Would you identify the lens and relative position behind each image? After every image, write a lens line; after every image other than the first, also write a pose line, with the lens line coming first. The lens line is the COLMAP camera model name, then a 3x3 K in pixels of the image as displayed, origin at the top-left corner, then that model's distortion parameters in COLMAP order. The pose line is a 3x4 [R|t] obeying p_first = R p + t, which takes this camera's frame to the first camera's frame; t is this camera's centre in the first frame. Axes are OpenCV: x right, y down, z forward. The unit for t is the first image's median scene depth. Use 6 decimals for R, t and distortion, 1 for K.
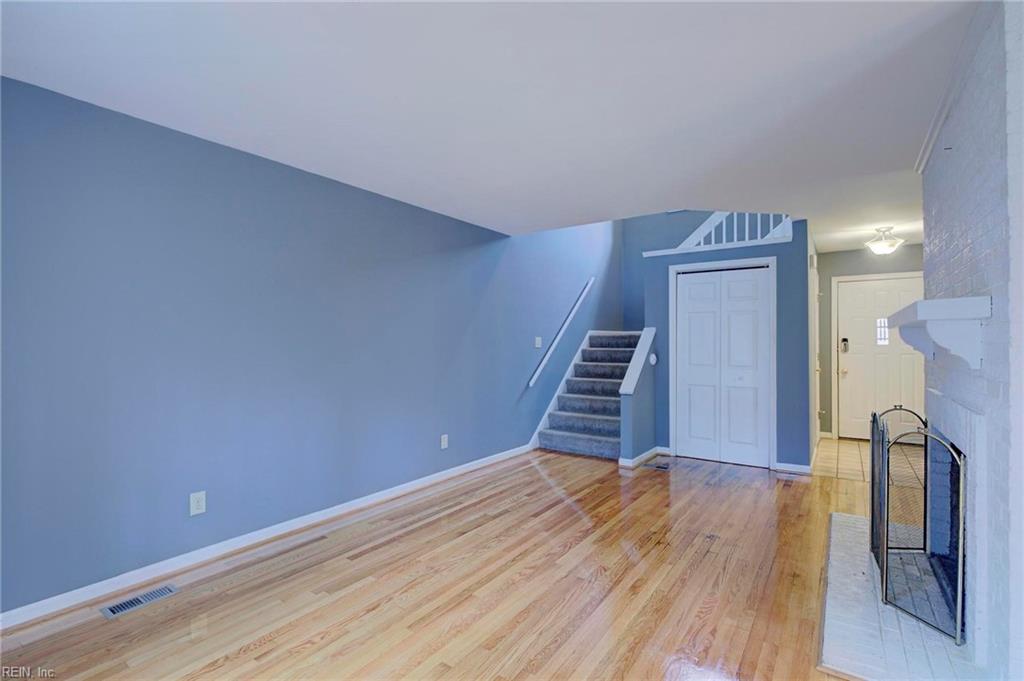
lens RADIAL K [[467.7, 0, 510.0], [0, 467.7, 342.4], [0, 0, 1]] dist [-0.008948, 0.001215]
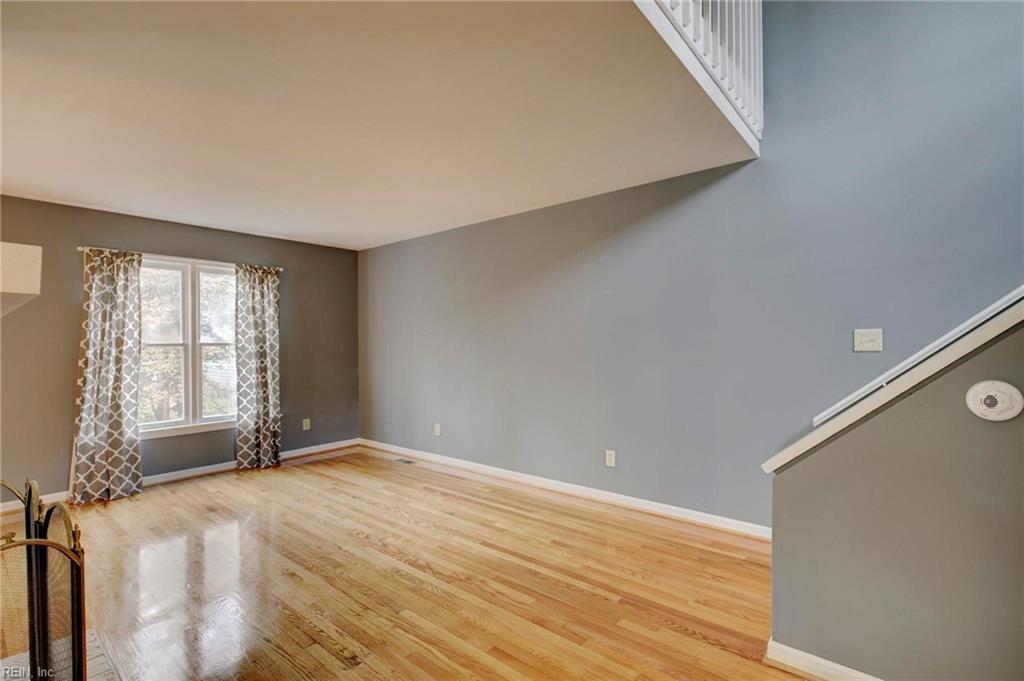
lens RADIAL K [[467.7, 0, 511.8], [0, 467.7, 342.3], [0, 0, 1]] dist [-0.008948, 0.001215]
pose [[-0.066263, 0.003475, -0.997796, 0.886701], [0.008393, 0.999961, 0.002925, -0.004860], [0.997767, -0.008181, -0.066289, 1.077349]]
